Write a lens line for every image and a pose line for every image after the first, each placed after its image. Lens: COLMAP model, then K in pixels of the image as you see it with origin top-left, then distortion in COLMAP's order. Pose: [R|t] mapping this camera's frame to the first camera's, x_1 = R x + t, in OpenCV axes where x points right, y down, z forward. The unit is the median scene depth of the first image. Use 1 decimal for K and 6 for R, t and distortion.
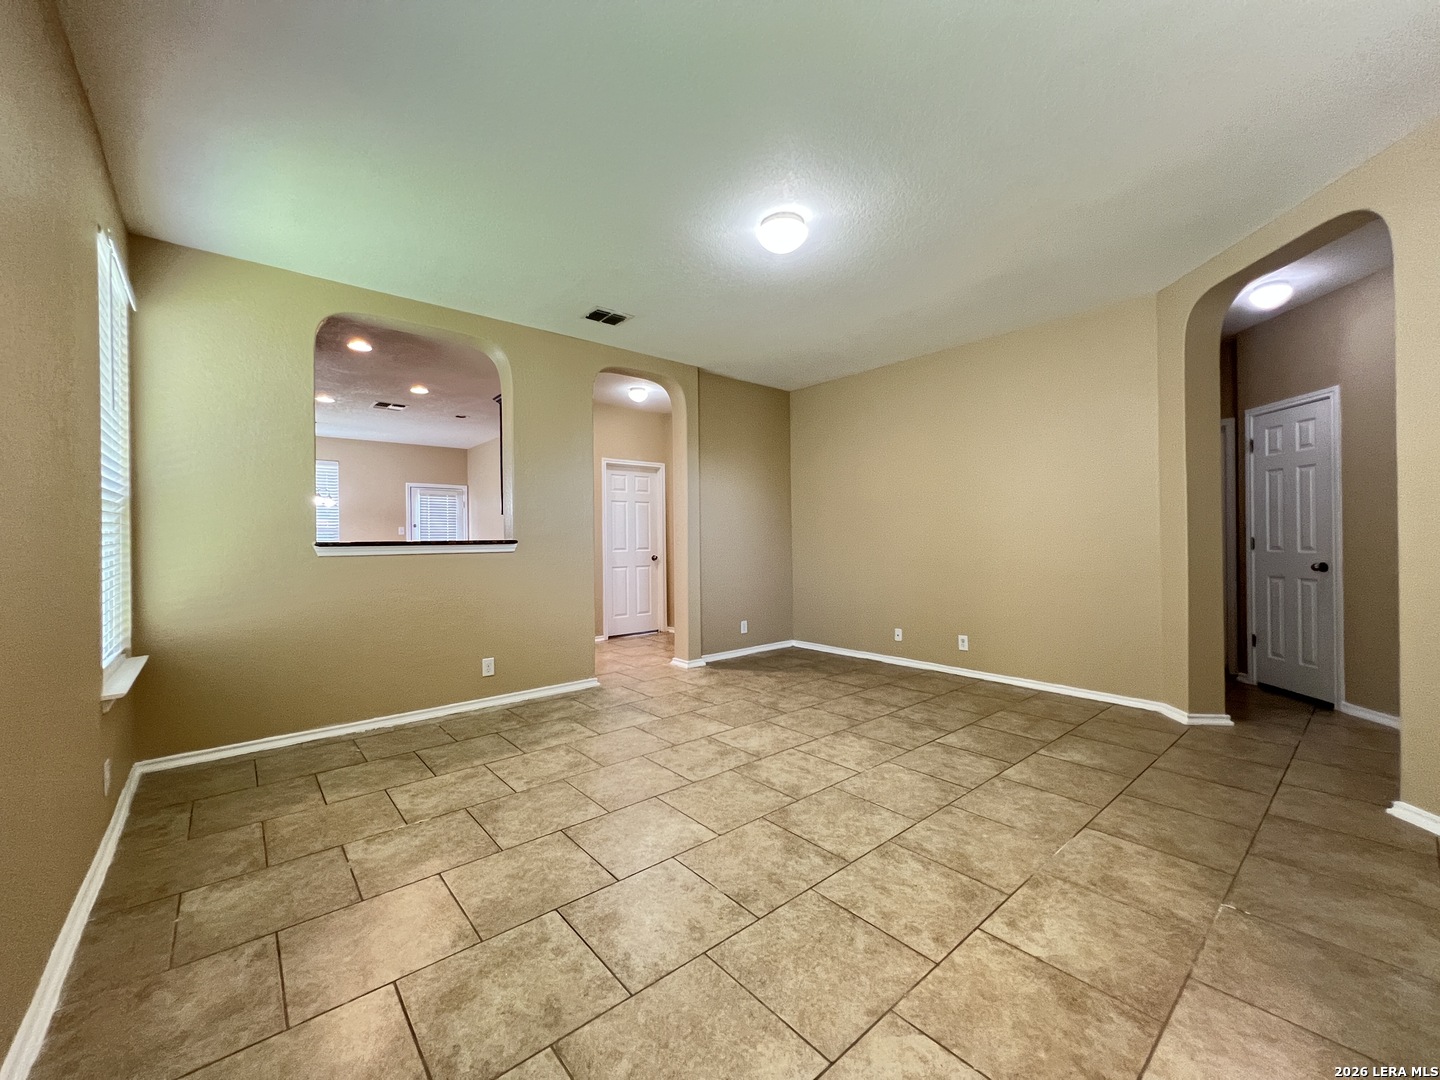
lens RADIAL K [[579.1, 0, 718.2], [0, 579.1, 538.6], [0, 0, 1]] dist [-0.003195, 0.000753]
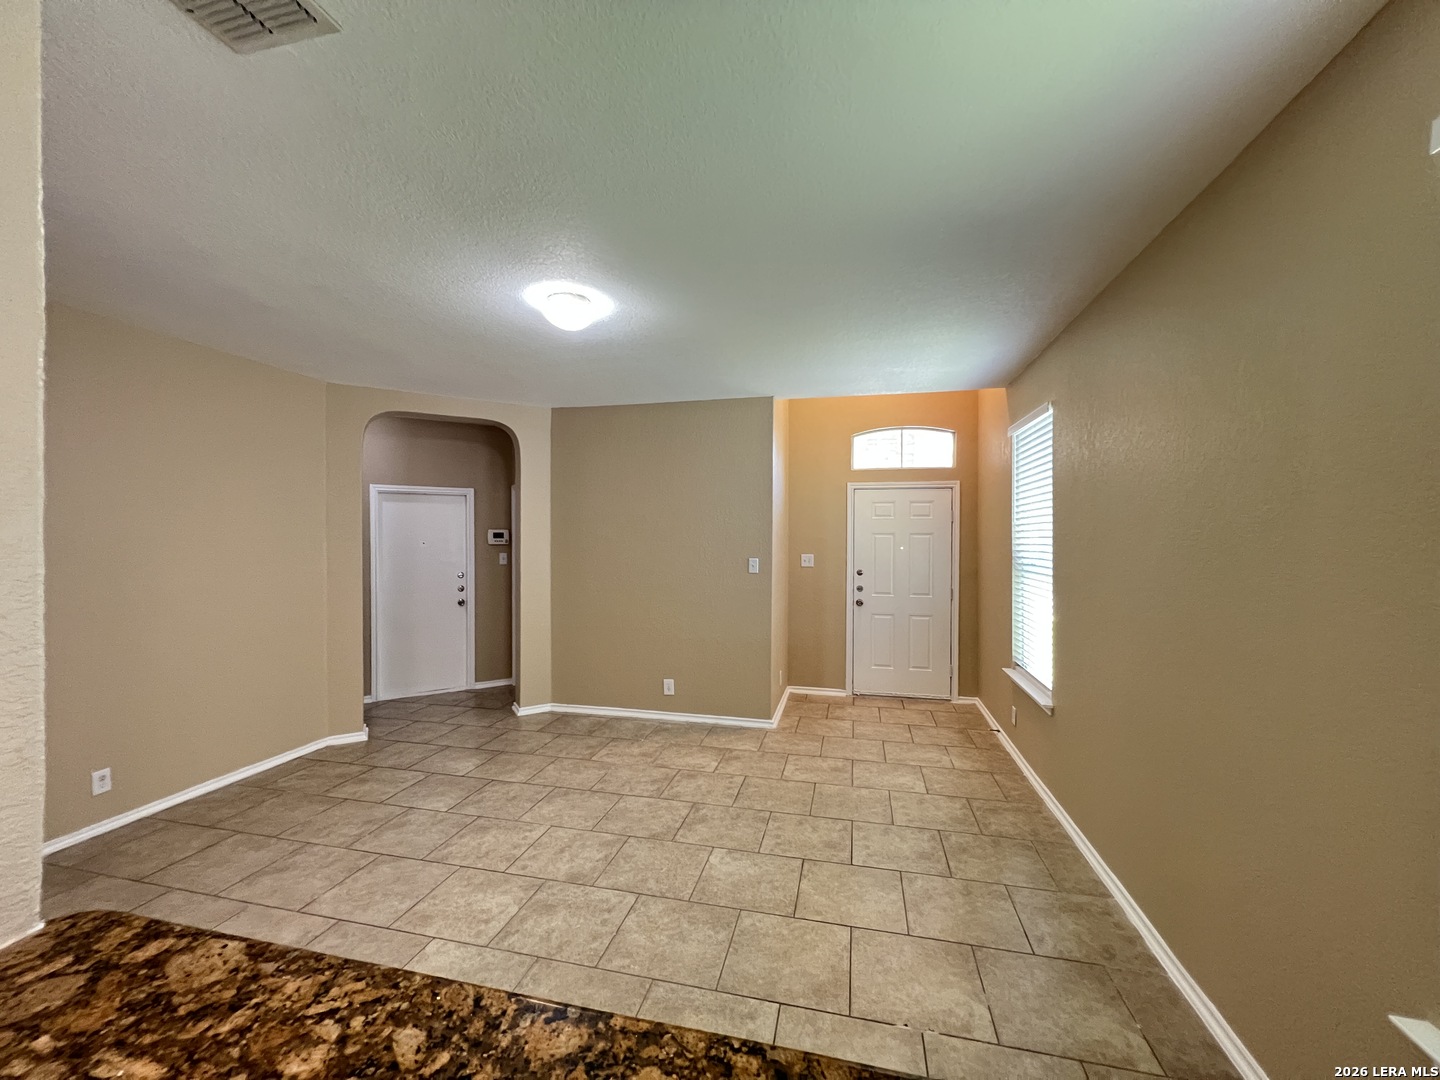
lens RADIAL K [[579.1, 0, 718.2], [0, 579.1, 538.6], [0, 0, 1]] dist [-0.003195, 0.000753]
pose [[-0.591235, 0.006484, 0.806473, -0.840932], [0.004827, 0.999978, -0.004501, -0.138686], [-0.806485, 0.001232, -0.591254, 1.402567]]
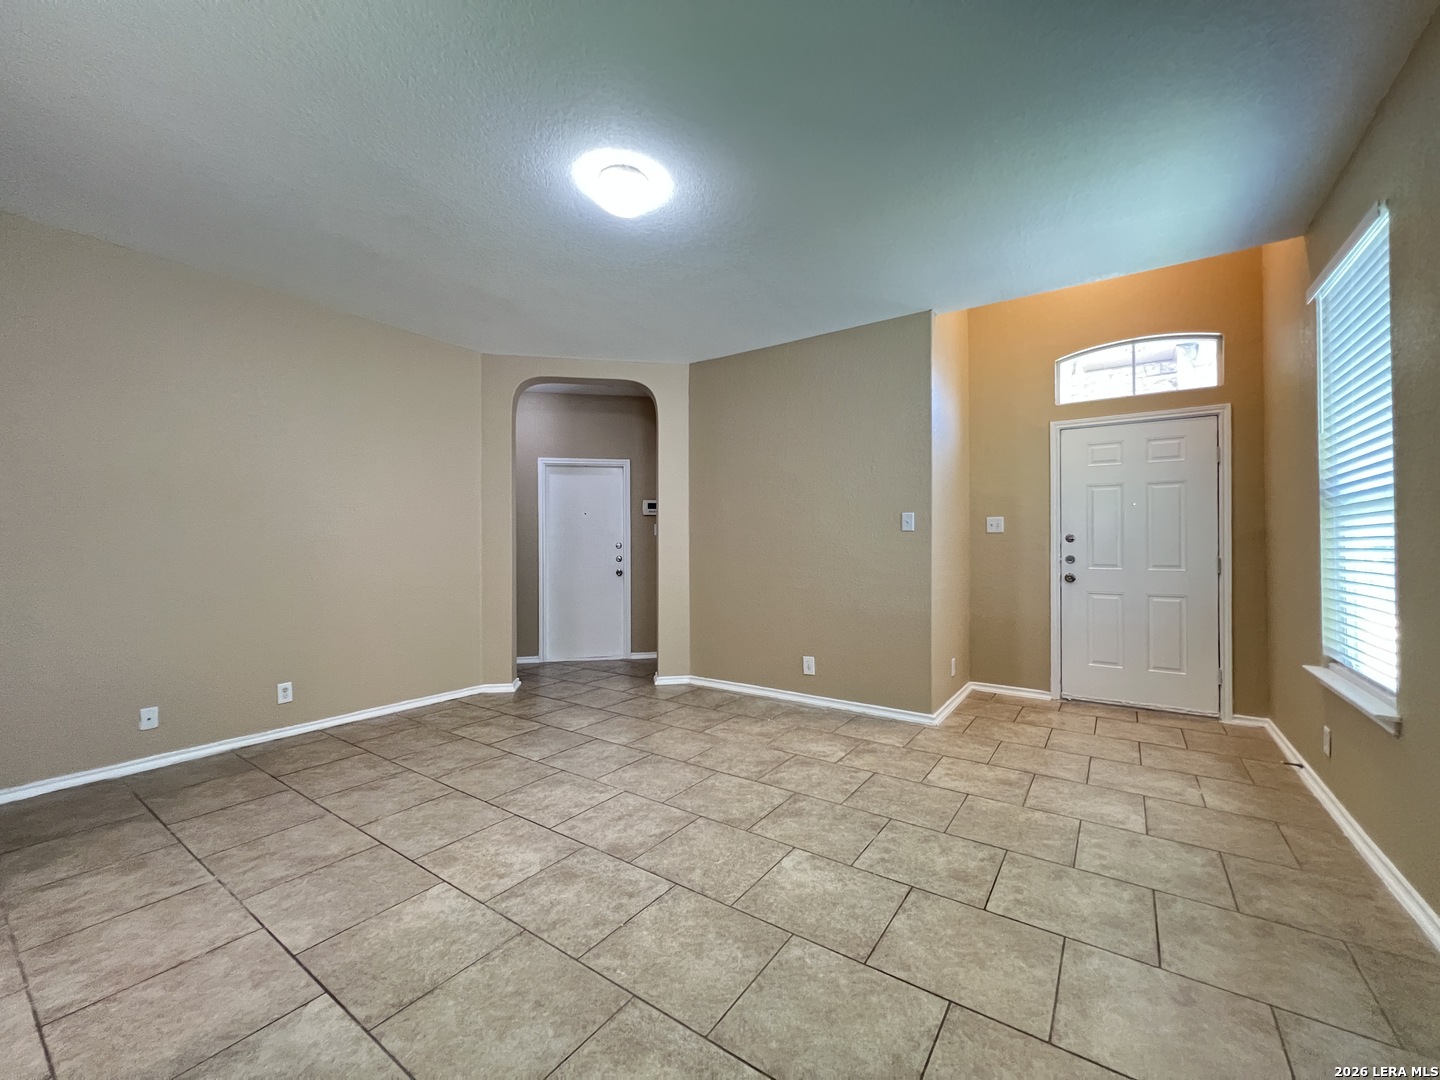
lens RADIAL K [[579.1, 0, 718.2], [0, 579.1, 538.6], [0, 0, 1]] dist [-0.003195, 0.000753]
pose [[-0.254752, 0.021067, 0.966777, -0.747786], [0.005018, 0.999778, -0.020464, 0.000501], [-0.966993, -0.000362, -0.254801, 1.101632]]
